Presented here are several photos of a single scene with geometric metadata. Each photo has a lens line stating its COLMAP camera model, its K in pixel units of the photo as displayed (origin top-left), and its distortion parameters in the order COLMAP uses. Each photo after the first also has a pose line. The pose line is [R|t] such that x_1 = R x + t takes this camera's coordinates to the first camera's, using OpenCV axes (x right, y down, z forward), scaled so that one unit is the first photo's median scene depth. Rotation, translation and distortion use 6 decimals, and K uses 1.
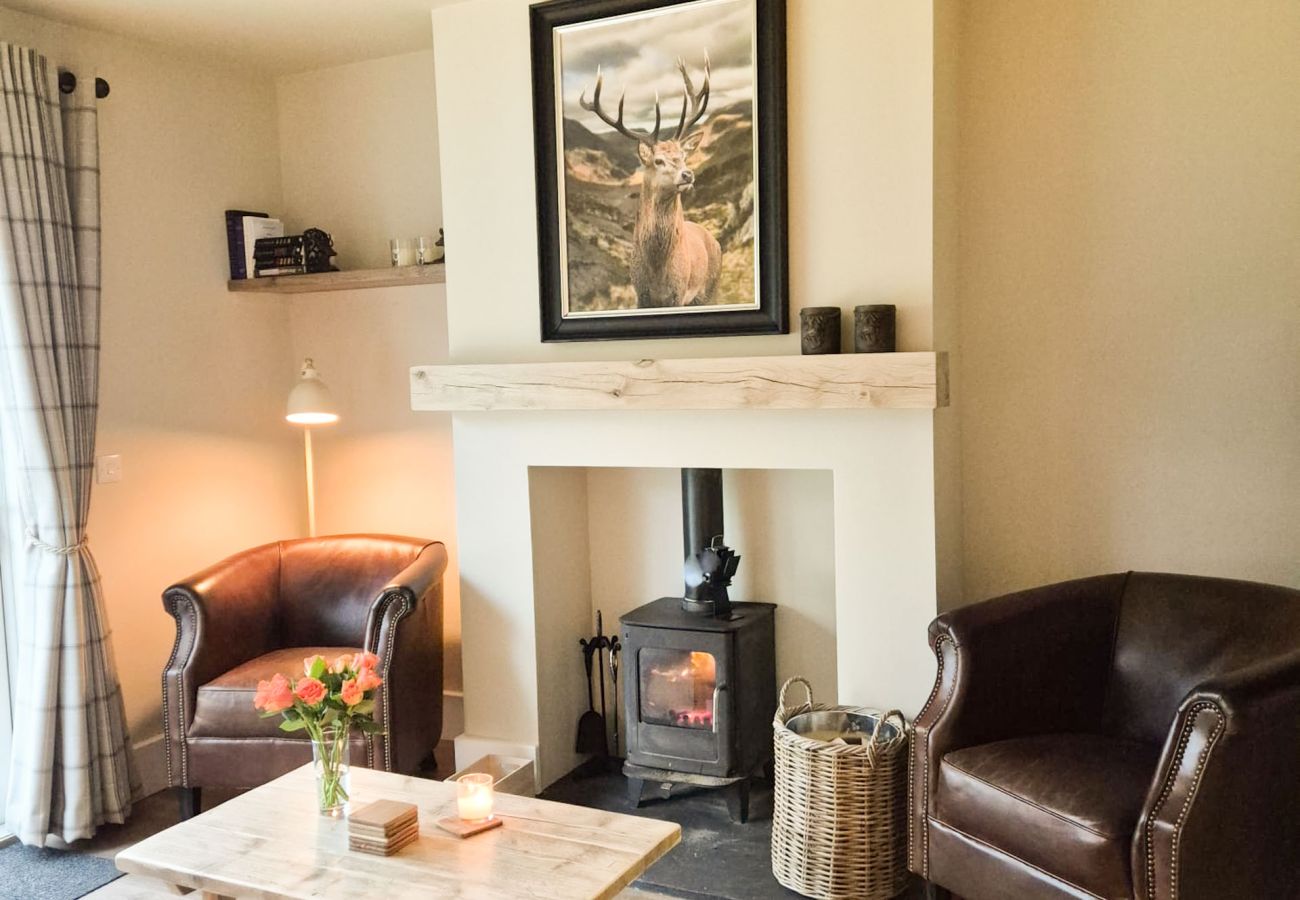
lens RADIAL K [[1263.9, 0, 623.2], [0, 1263.9, 433.0], [0, 0, 1]] dist [0.106806, 0.000000]
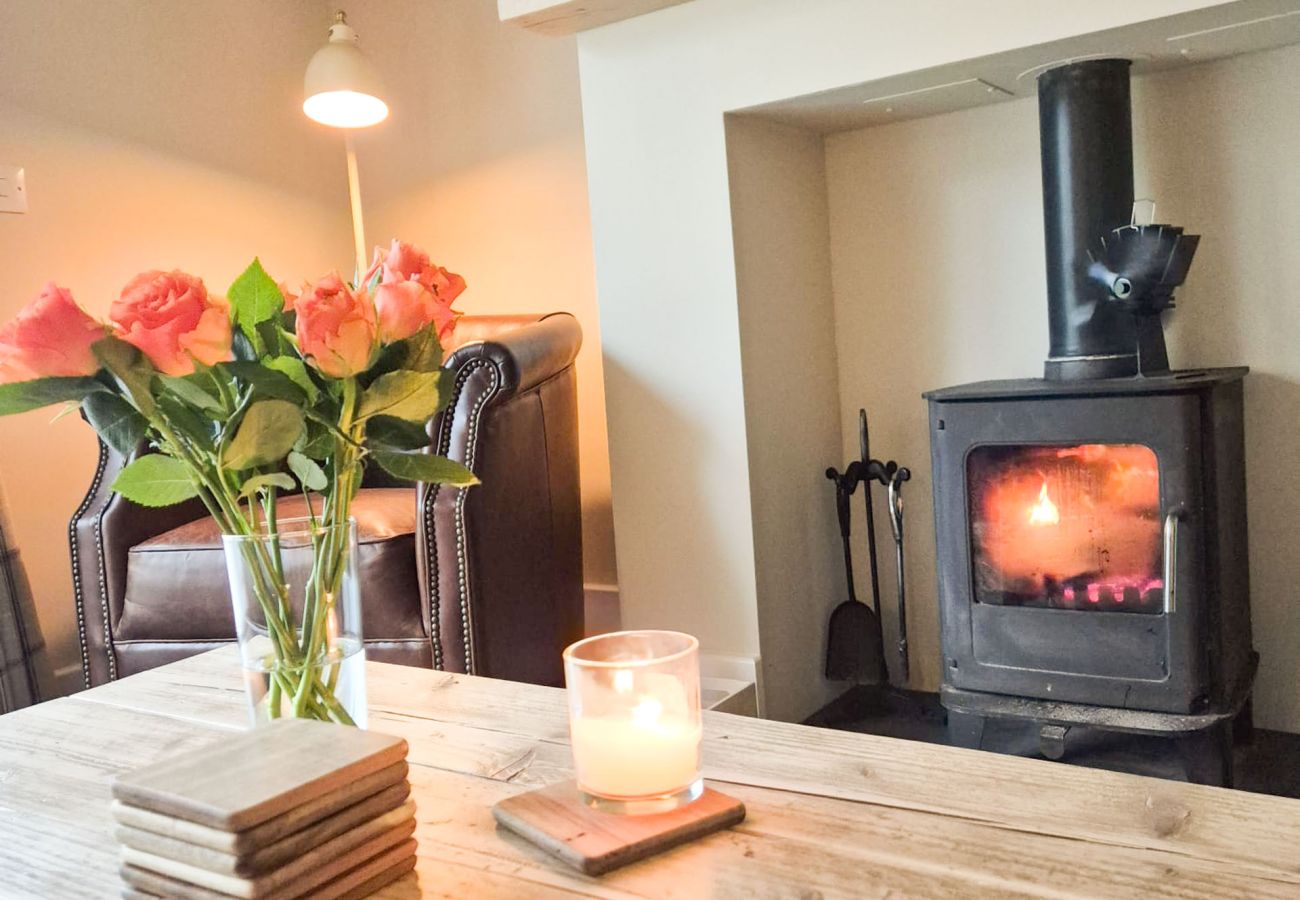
lens RADIAL K [[1163.4, 0, 645.5], [0, 1163.4, 445.2], [0, 0, 1]] dist [0.086725, -0.075073]
pose [[0.993782, -0.025669, -0.108341, -0.060952], [0.025887, 0.999665, 0.000608, 0.161836], [0.108289, -0.003409, 0.994114, 0.535705]]
